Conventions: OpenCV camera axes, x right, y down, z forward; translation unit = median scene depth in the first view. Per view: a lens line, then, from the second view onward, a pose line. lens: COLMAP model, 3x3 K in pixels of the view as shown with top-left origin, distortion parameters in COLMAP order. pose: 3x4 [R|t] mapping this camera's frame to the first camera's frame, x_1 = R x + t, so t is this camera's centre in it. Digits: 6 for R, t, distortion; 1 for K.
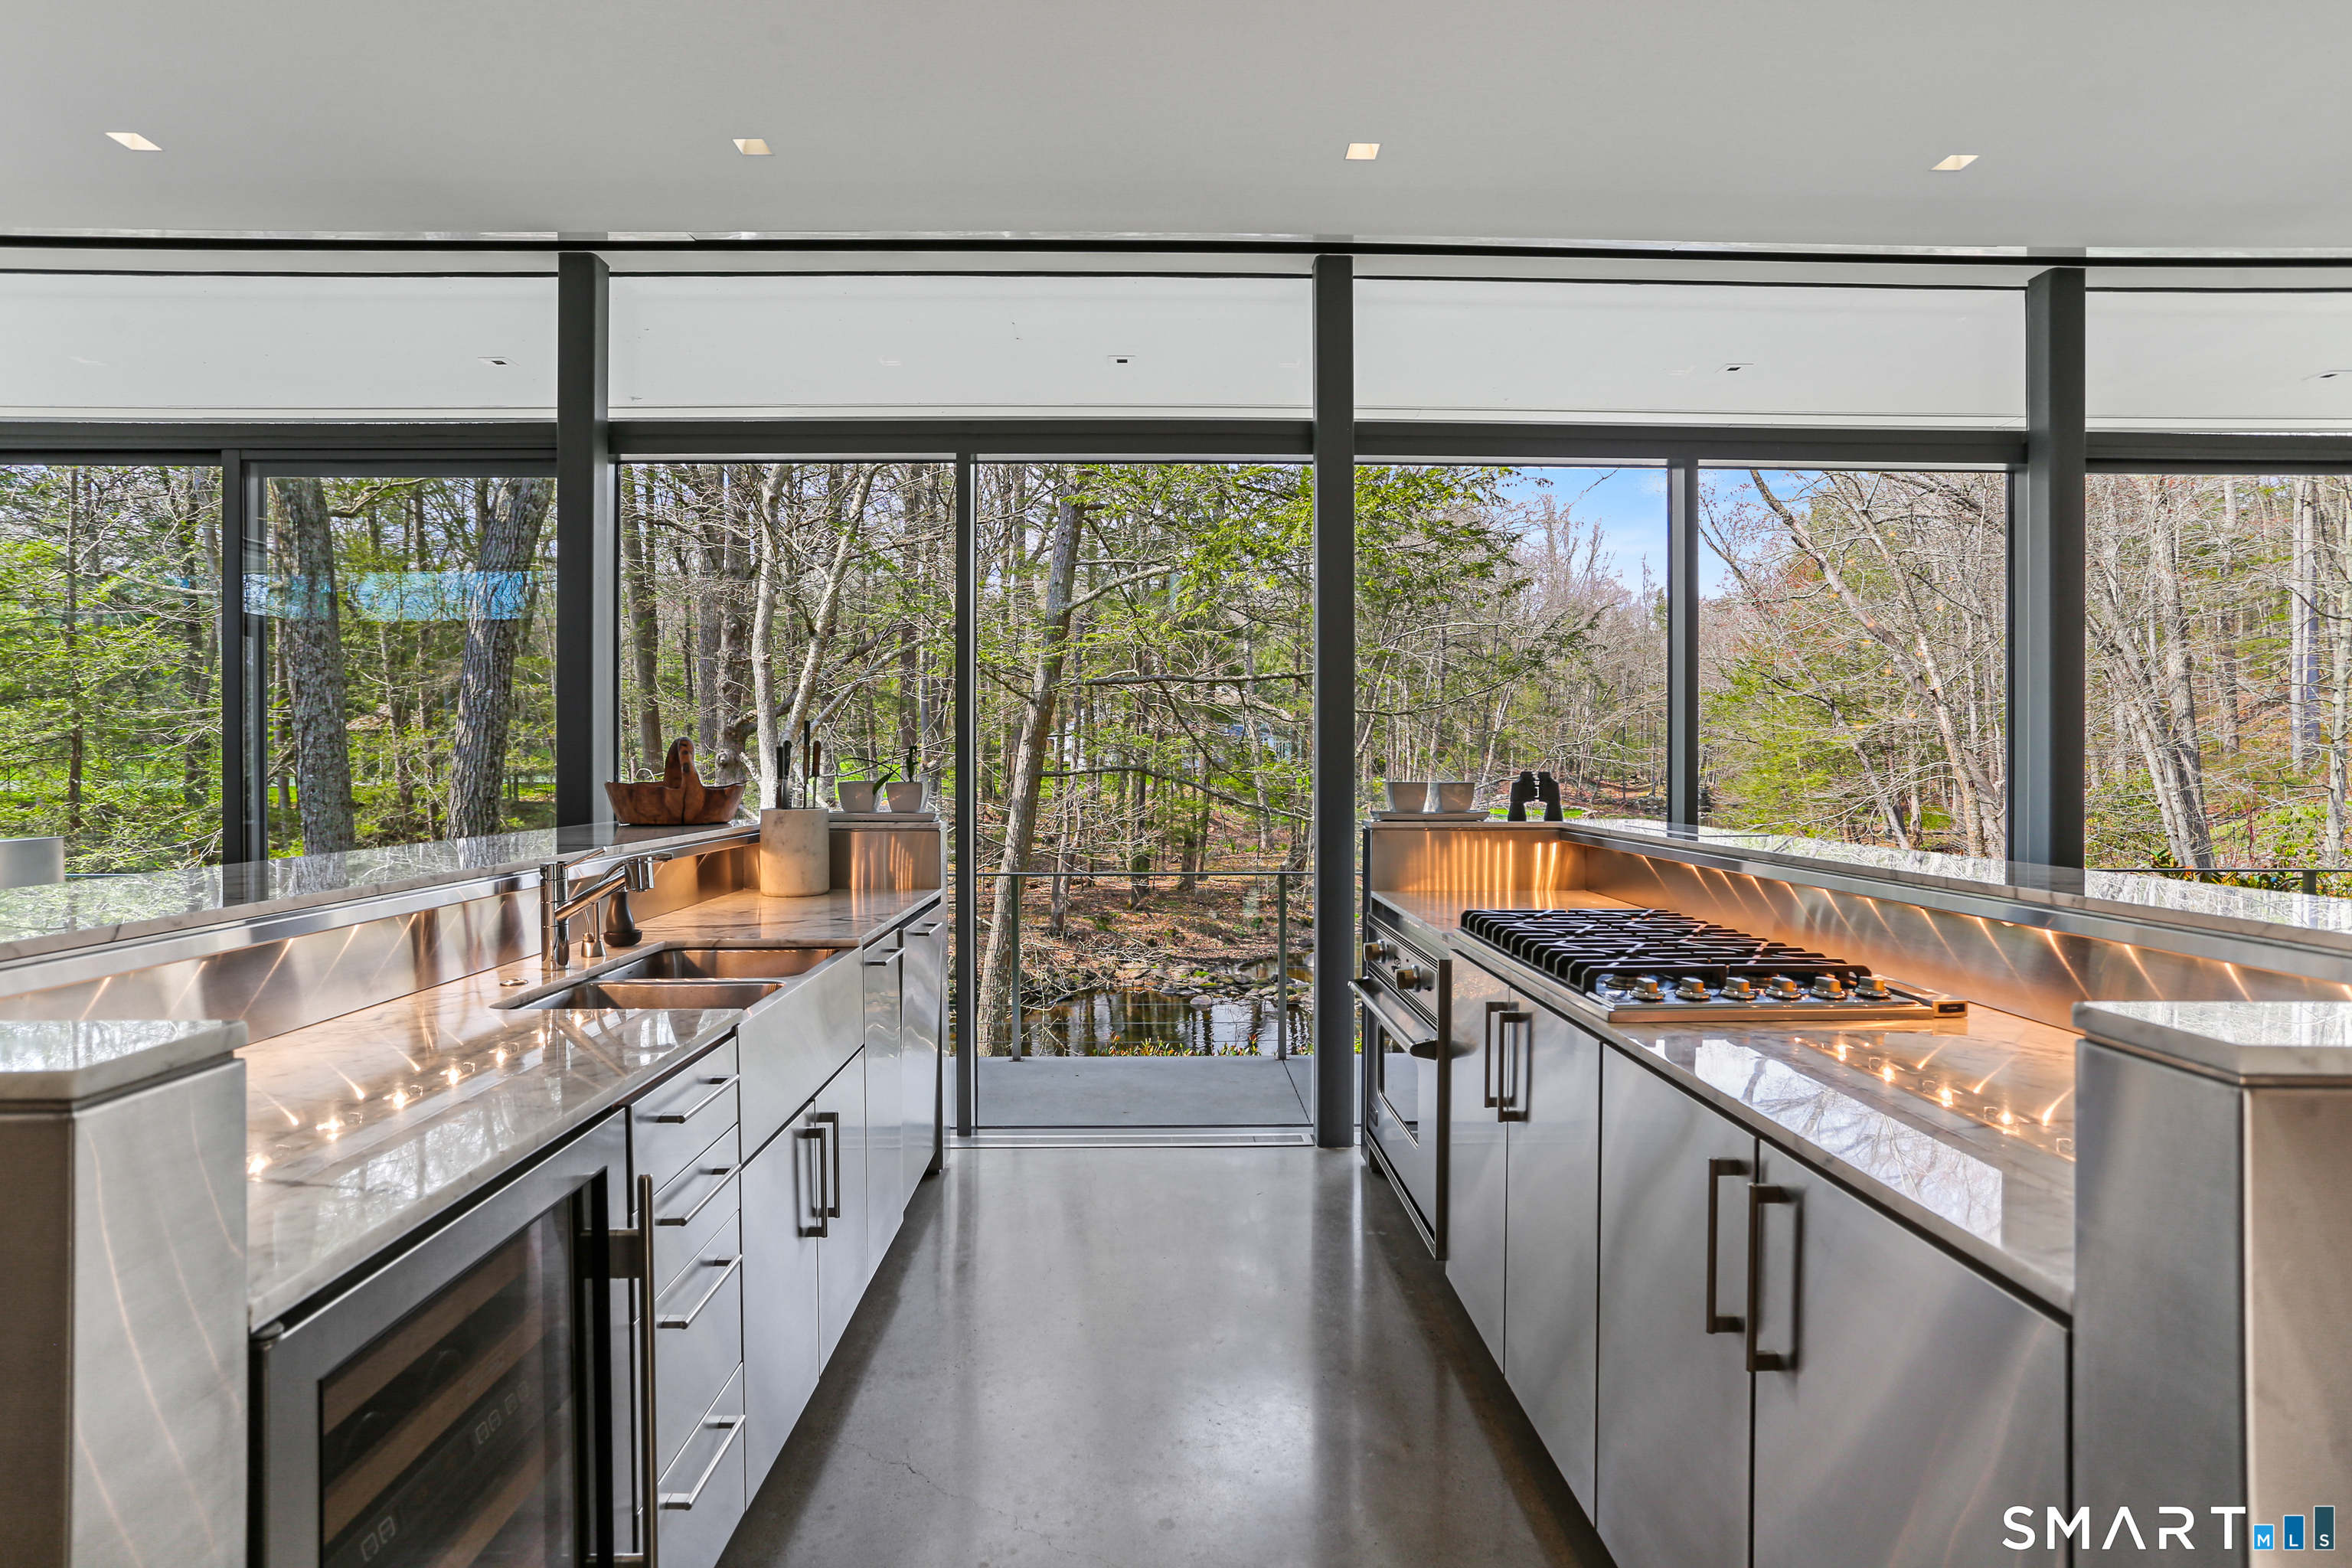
lens RADIAL K [[1146.6, 0, 1166.6], [0, 1146.6, 767.9], [0, 0, 1]] dist [-0.028961, 0.016657]
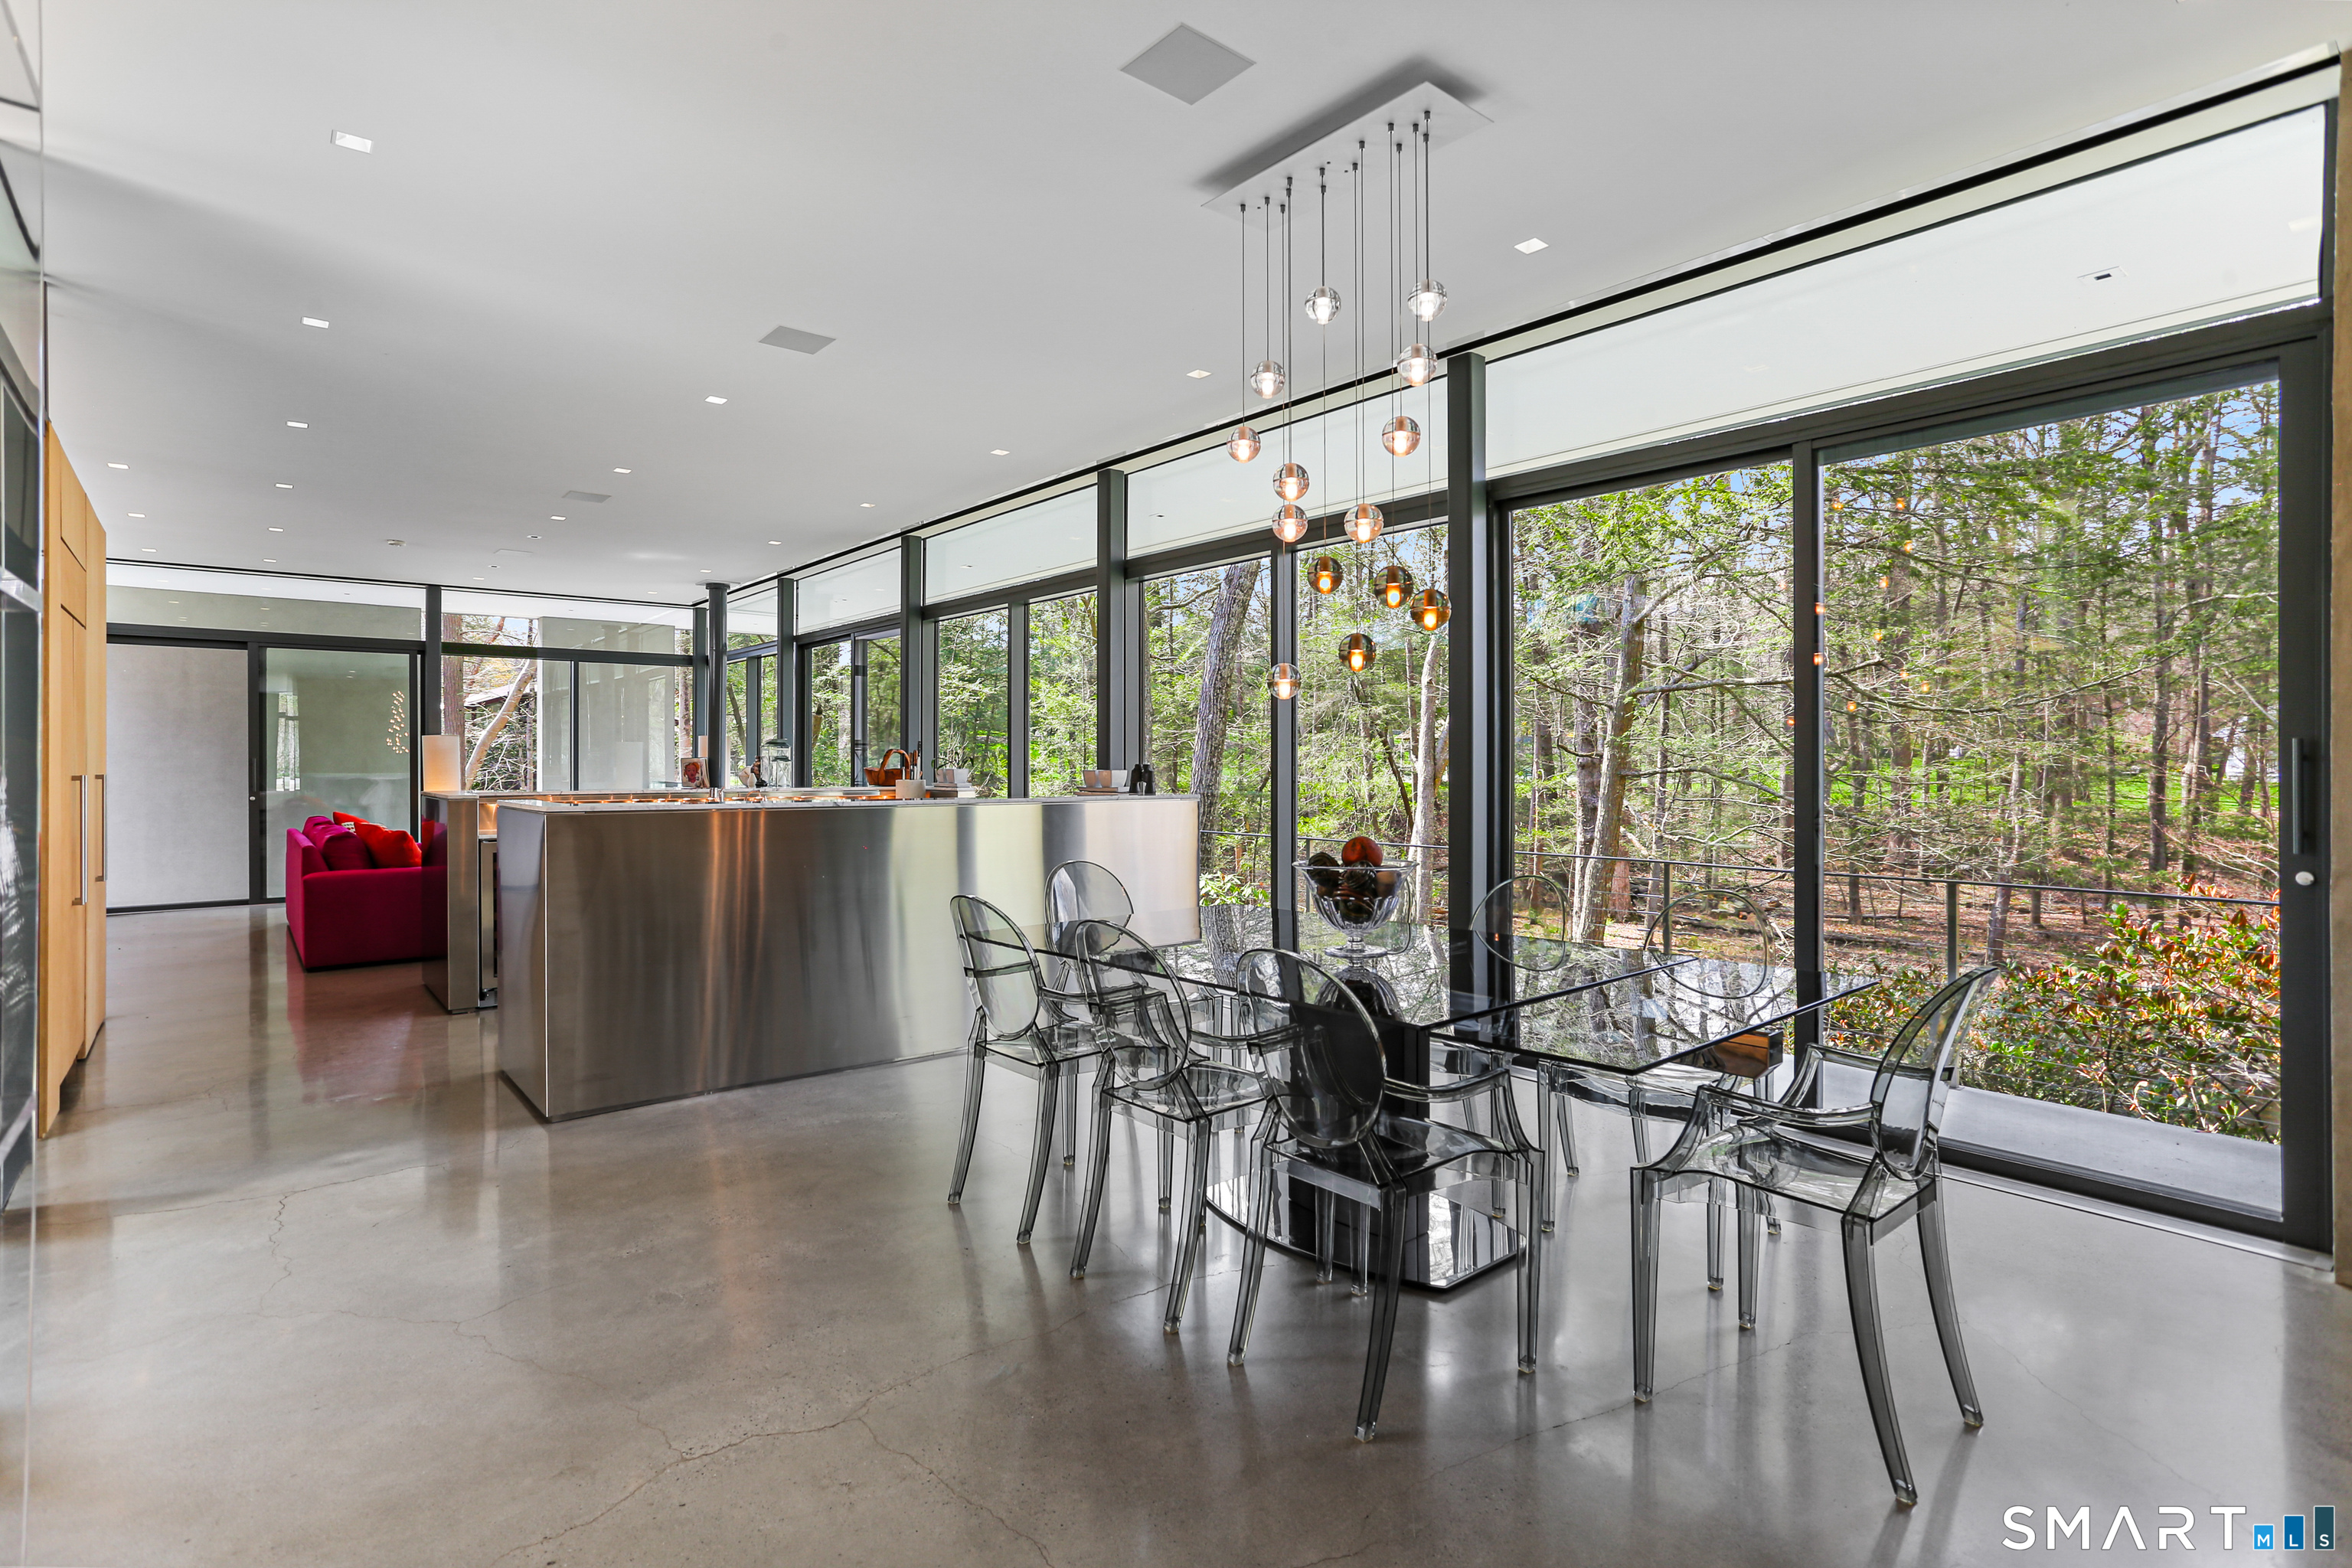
lens RADIAL K [[1146.6, 0, 1213.0], [0, 1146.6, 773.2], [0, 0, 1]] dist [-0.028961, 0.016657]
pose [[0.632096, 0.007669, -0.774852, 1.534888], [-0.007061, 0.999967, 0.004137, 0.009737], [0.774858, 0.002857, 0.632129, 0.013017]]
